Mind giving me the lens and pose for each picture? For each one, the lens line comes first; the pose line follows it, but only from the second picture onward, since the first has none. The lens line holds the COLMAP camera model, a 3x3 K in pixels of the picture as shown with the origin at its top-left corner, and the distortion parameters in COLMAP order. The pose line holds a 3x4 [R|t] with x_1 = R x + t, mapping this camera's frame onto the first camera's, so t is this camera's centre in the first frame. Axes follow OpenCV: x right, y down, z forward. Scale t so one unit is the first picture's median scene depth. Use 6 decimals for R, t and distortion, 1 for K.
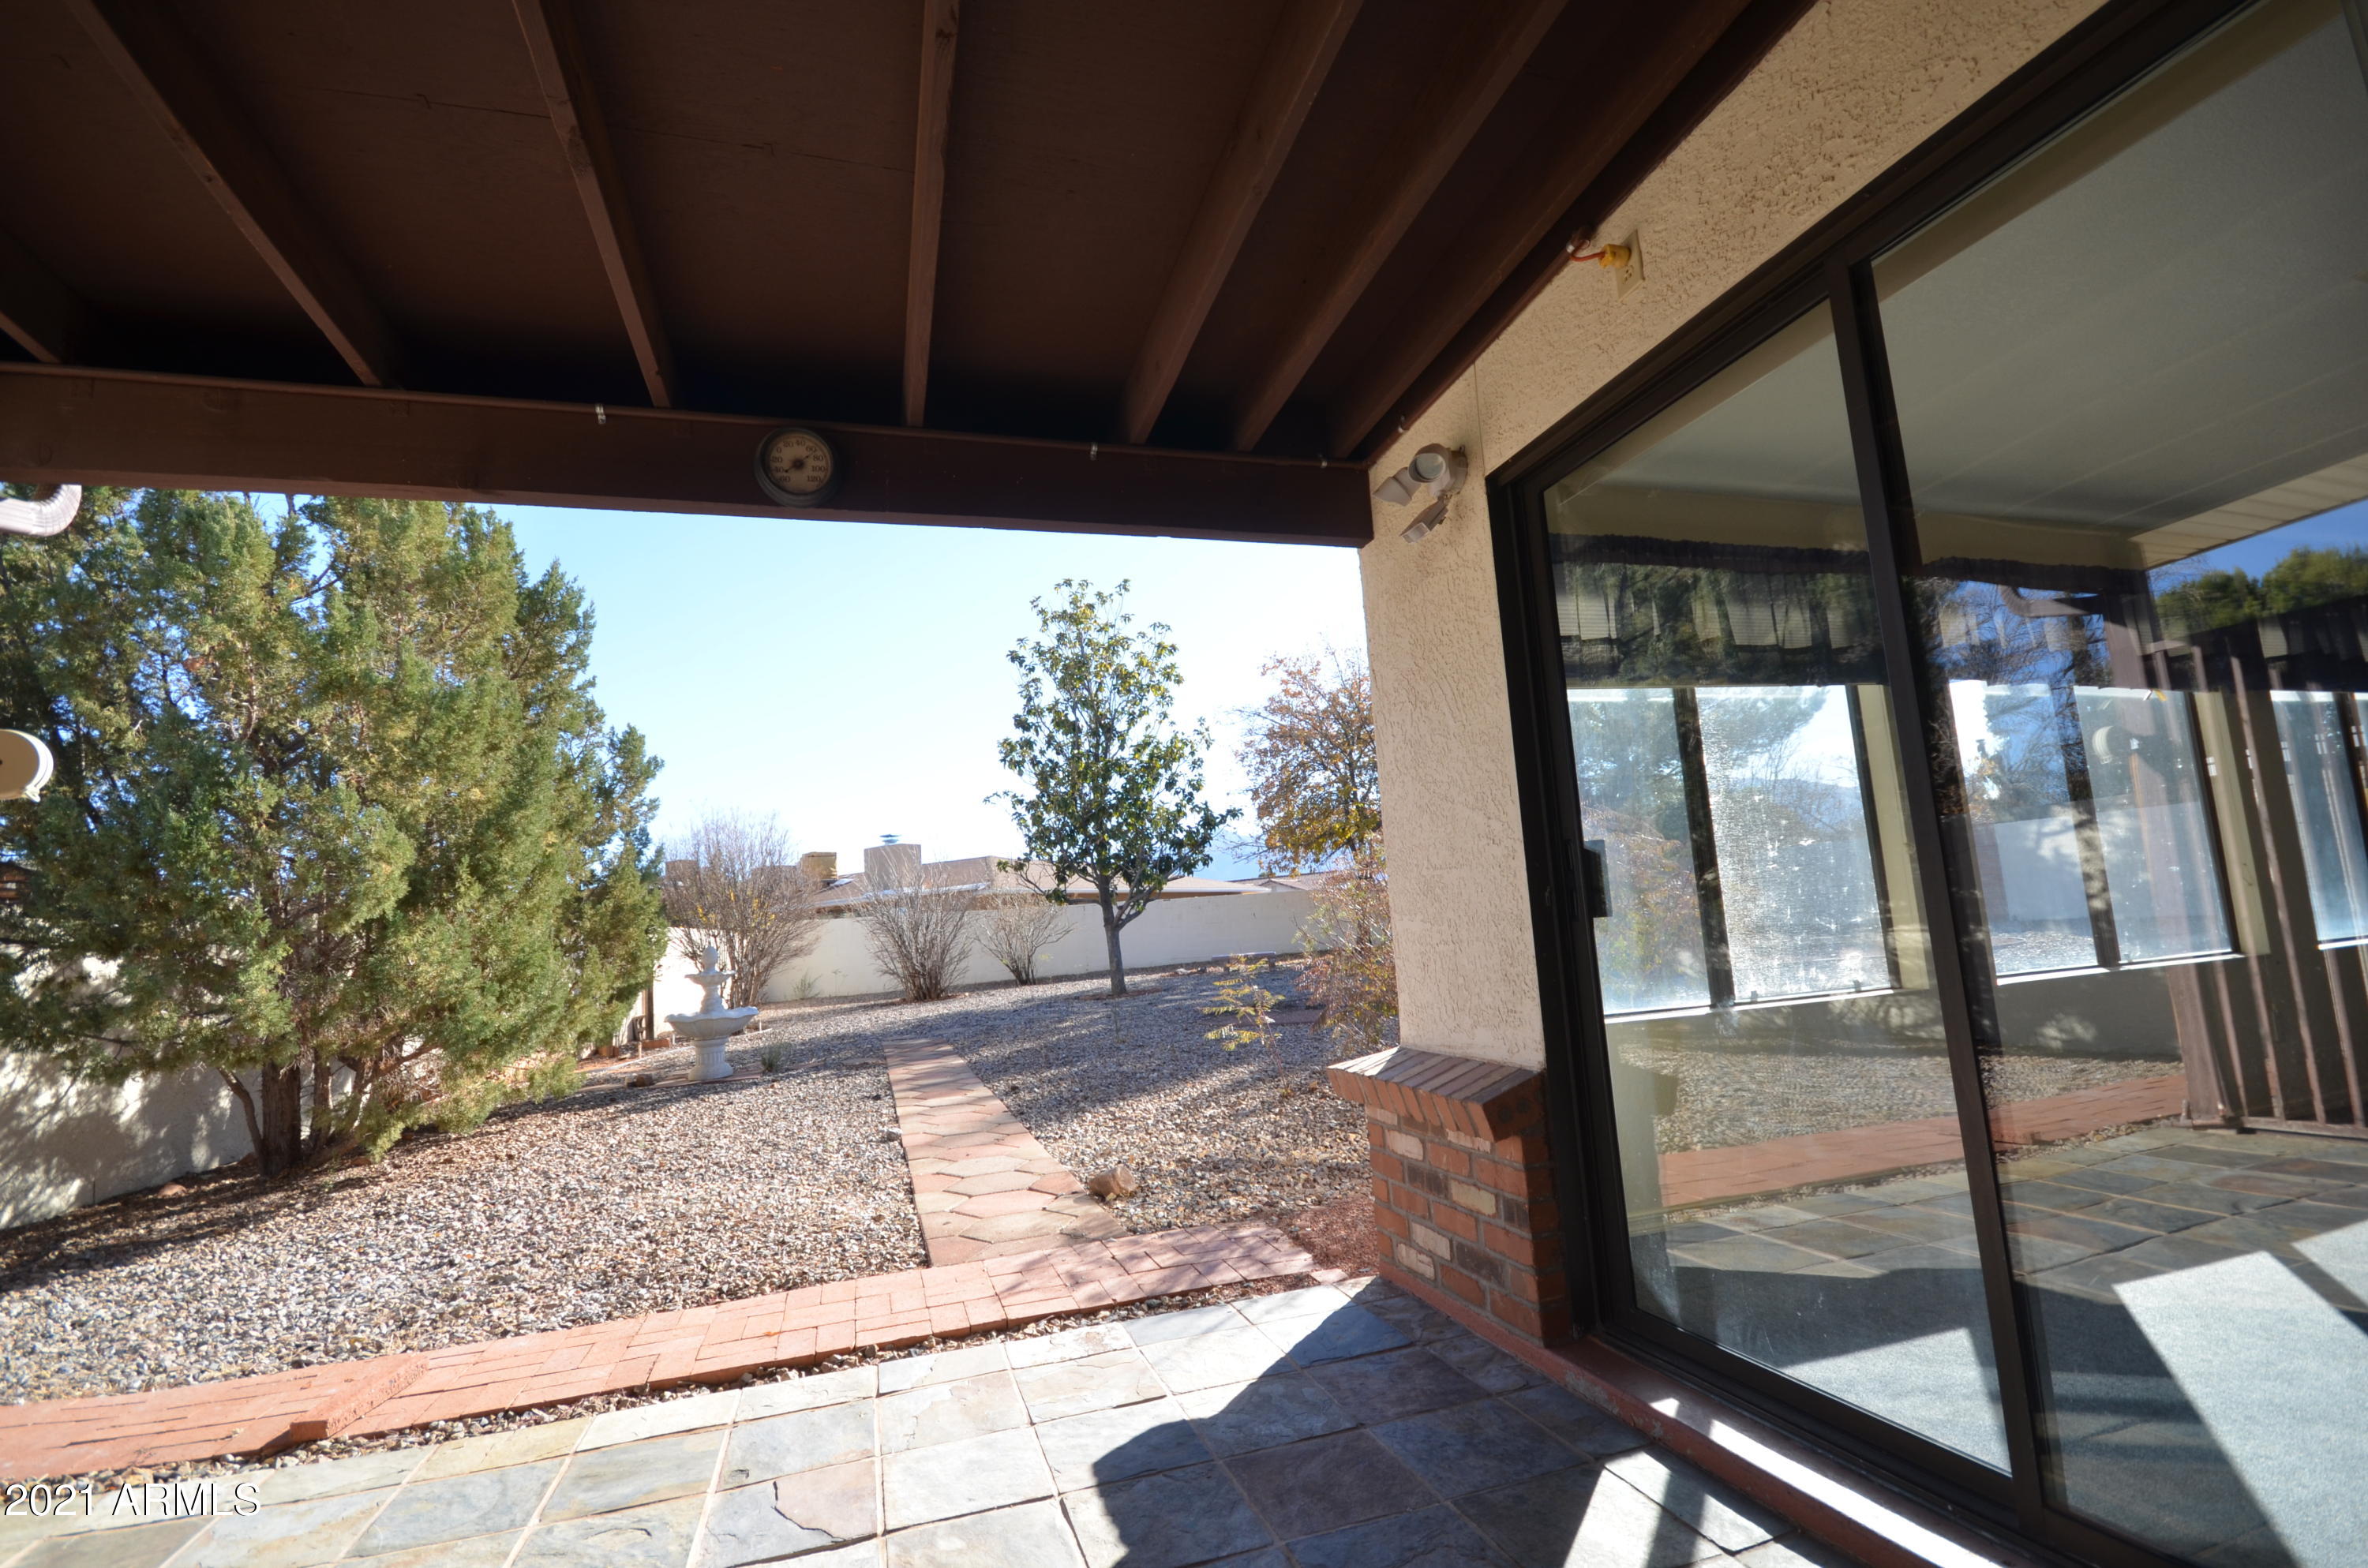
lens RADIAL K [[1031.5, 0, 1180.4], [0, 1031.5, 799.3], [0, 0, 1]] dist [-0.016708, -0.003388]
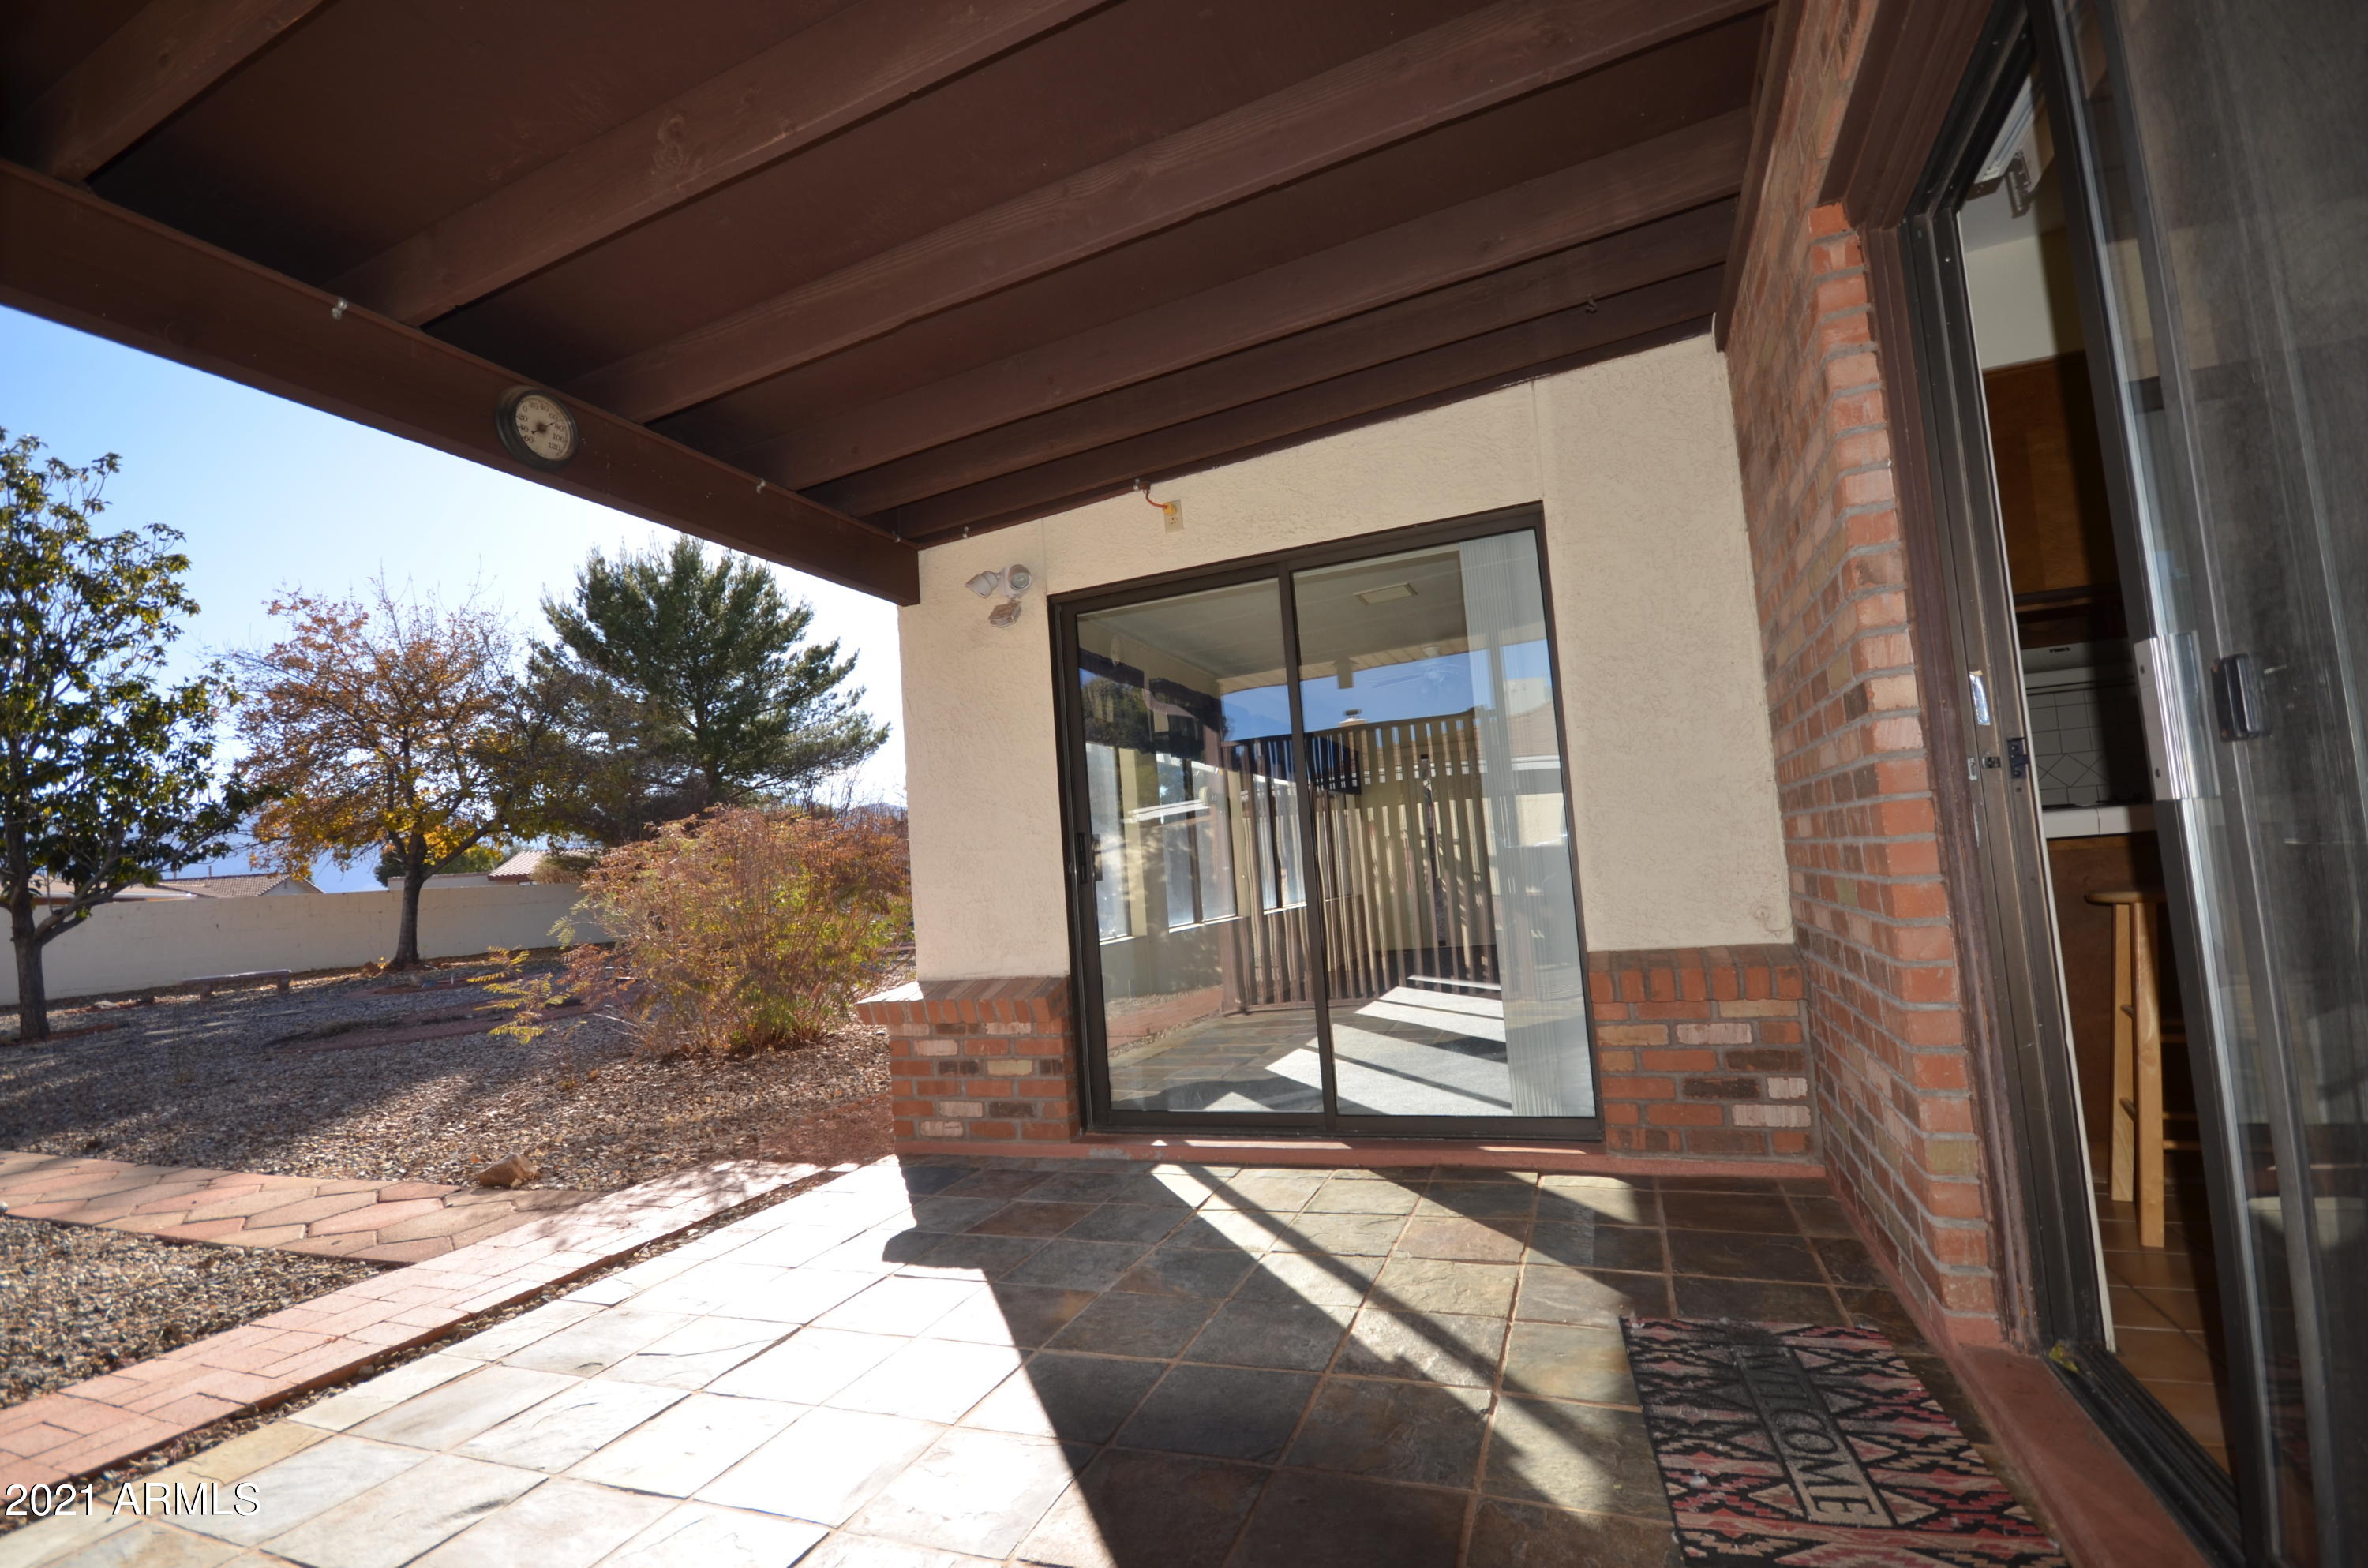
lens RADIAL K [[1031.5, 0, 1180.9], [0, 1031.5, 796.1], [0, 0, 1]] dist [-0.016708, -0.003388]
pose [[0.634025, 0.078226, 0.769346, -0.621585], [-0.067367, 0.996675, -0.045823, 0.035490], [-0.770372, -0.022776, 0.637187, -0.123672]]
